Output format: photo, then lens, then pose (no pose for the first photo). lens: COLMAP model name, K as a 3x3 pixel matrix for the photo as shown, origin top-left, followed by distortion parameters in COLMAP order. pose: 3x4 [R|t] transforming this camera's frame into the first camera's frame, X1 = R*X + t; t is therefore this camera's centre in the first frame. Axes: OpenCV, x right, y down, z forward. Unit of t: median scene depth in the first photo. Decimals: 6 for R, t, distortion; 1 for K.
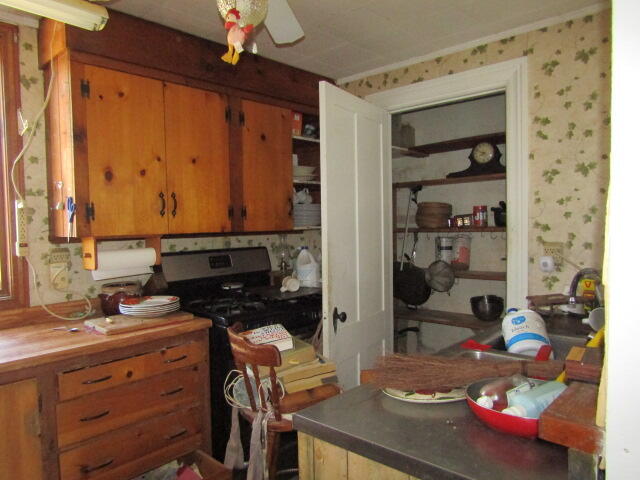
lens RADIAL K [[449.0, 0, 320.1], [0, 449.0, 238.7], [0, 0, 1]] dist [-0.024674, 0.005922]
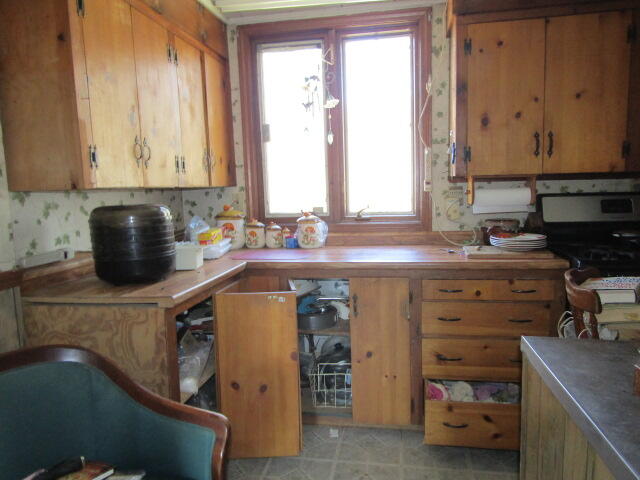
lens RADIAL K [[449.0, 0, 319.9], [0, 449.0, 242.0], [0, 0, 1]] dist [-0.024674, 0.005922]
pose [[0.536221, 0.115333, -0.836161, 0.265605], [-0.012637, 0.991607, 0.128670, 0.019822], [0.843983, -0.058429, 0.533178, 0.024513]]
